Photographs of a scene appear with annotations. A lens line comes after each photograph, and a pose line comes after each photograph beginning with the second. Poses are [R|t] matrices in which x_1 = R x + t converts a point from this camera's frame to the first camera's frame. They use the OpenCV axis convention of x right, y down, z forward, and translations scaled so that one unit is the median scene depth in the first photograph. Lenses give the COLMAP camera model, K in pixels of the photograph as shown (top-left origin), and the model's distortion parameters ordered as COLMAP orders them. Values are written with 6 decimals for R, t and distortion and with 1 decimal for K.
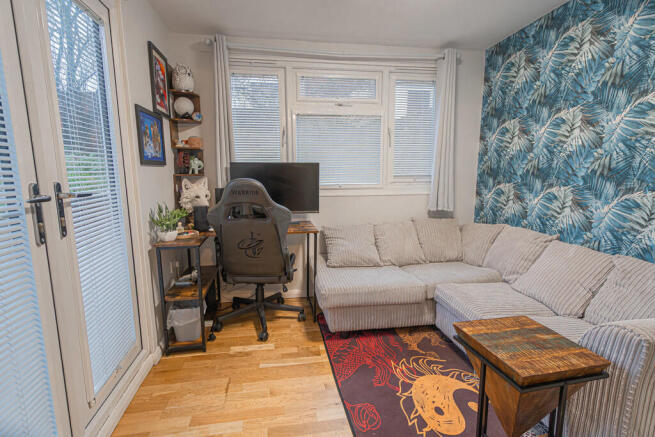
lens RADIAL K [[322.3, 0, 325.2], [0, 322.3, 220.2], [0, 0, 1]] dist [0.004716, 0.000427]
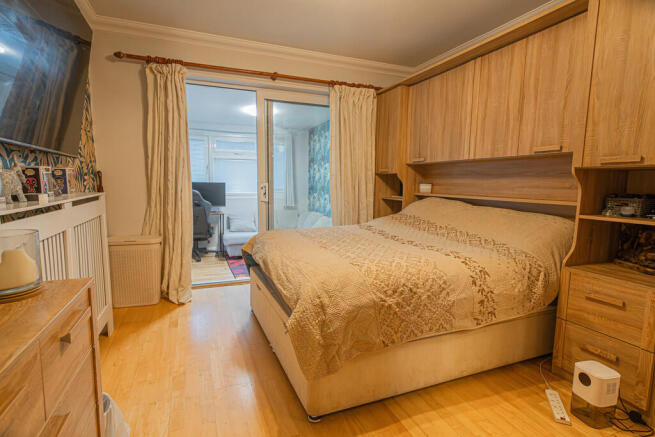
lens RADIAL K [[336.3, 0, 325.7], [0, 336.3, 220.5], [0, 0, 1]] dist [-0.000610, 0.000042]
pose [[0.977903, -0.012697, 0.208672, 0.161100], [0.020130, 0.999235, -0.033533, 0.154228], [-0.208086, 0.036992, 0.977411, -1.277377]]
